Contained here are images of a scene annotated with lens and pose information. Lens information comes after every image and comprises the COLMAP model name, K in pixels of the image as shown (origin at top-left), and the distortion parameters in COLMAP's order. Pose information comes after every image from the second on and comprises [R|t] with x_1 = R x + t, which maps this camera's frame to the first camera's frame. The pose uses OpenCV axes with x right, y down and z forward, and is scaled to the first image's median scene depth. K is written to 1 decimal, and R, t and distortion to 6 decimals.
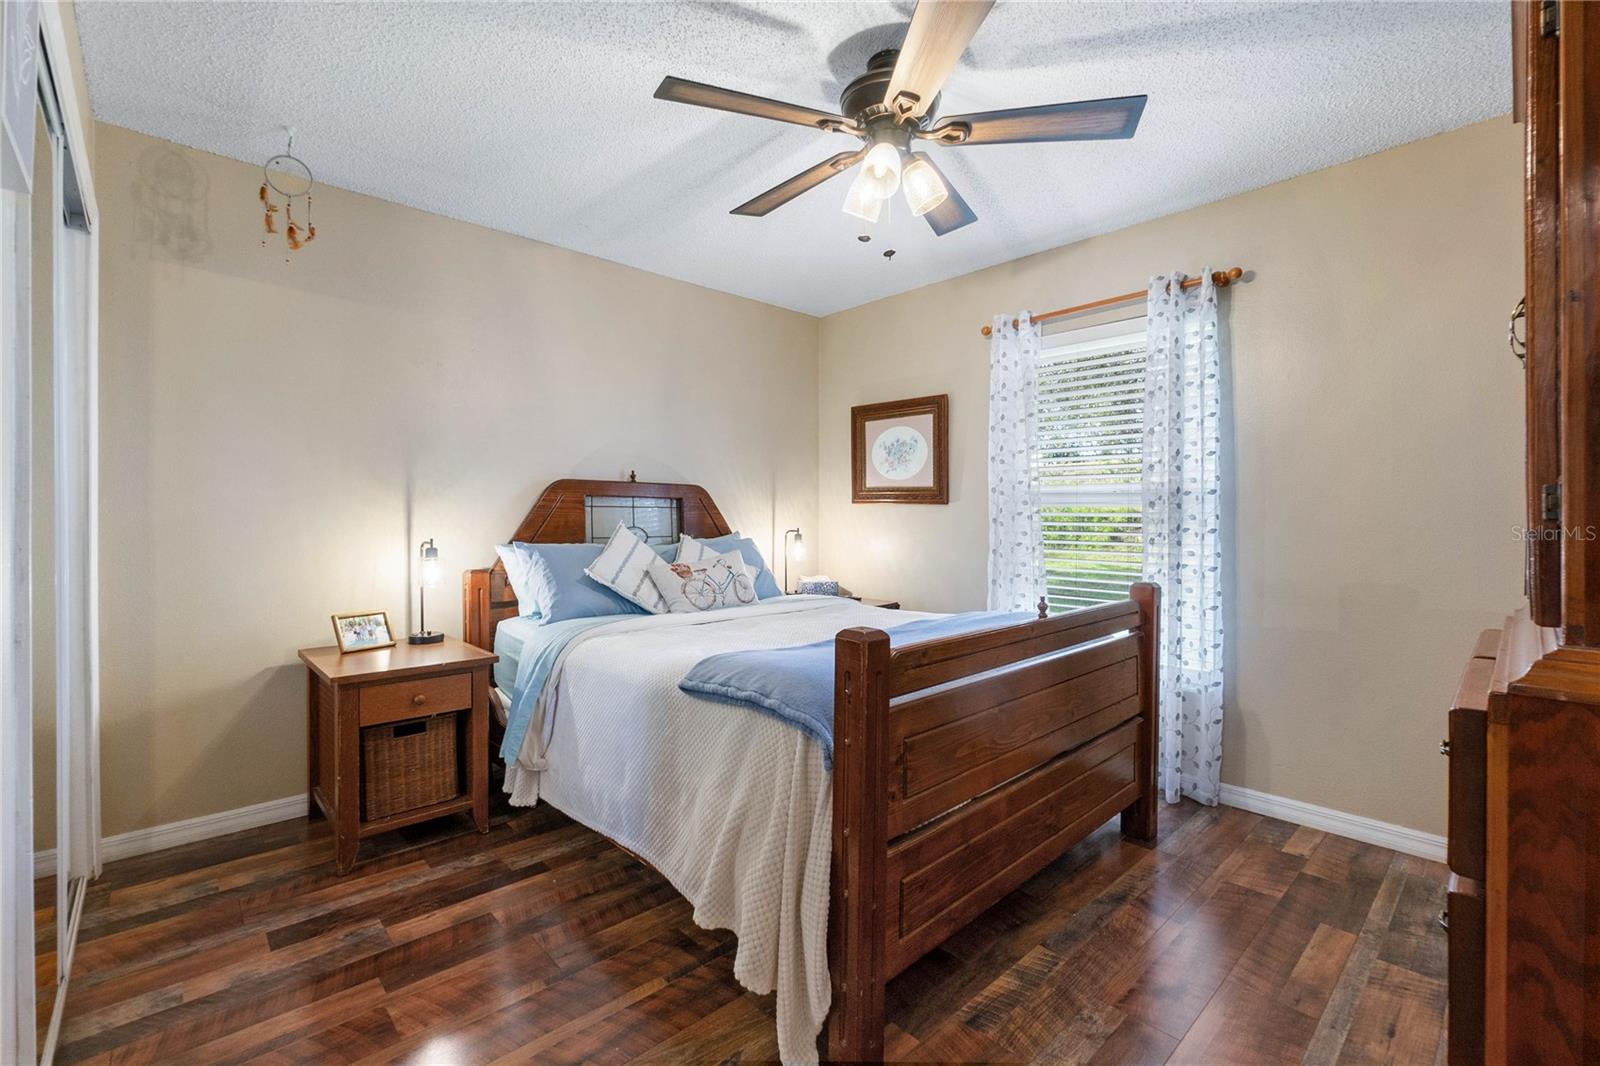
lens RADIAL K [[691.5, 0, 799.2], [0, 691.5, 526.6], [0, 0, 1]] dist [-0.000312, -0.000023]
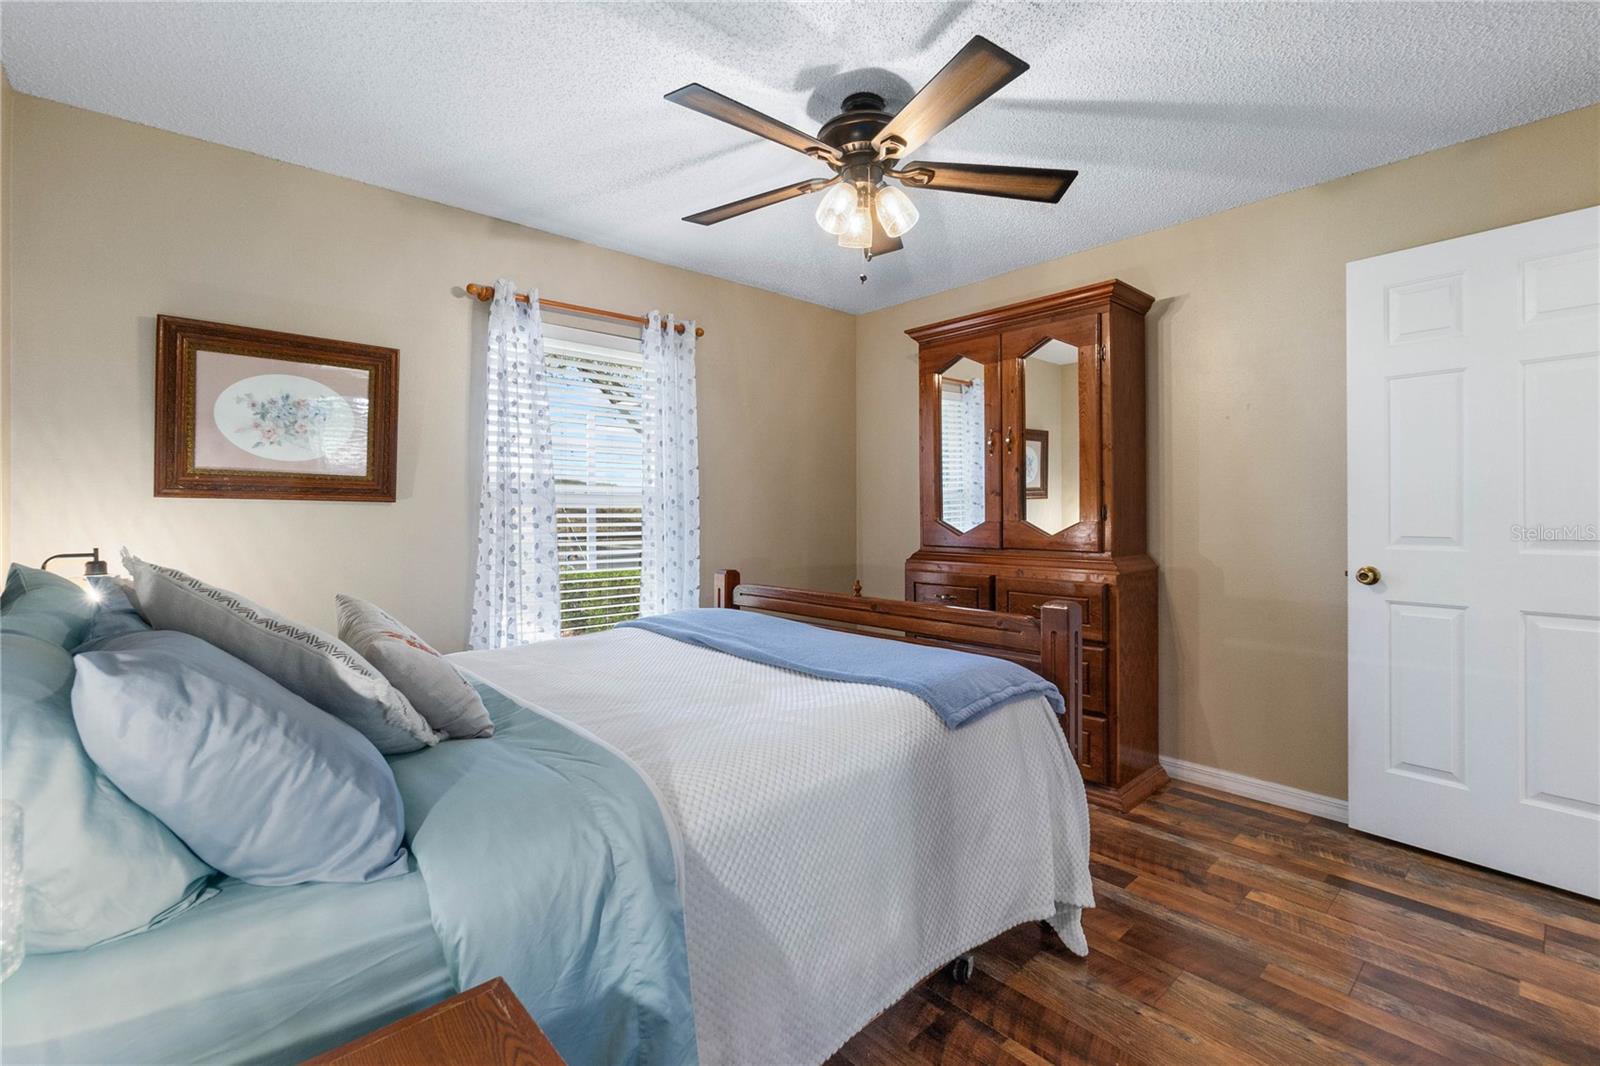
lens RADIAL K [[691.2, 0, 794.7], [0, 691.2, 515.5], [0, 0, 1]] dist [-0.002084, -0.000278]
pose [[0.029774, -0.013362, 0.999467, -0.490625], [0.016205, 0.999786, 0.012884, -0.020167], [-0.999425, 0.015812, 0.029985, 0.555969]]
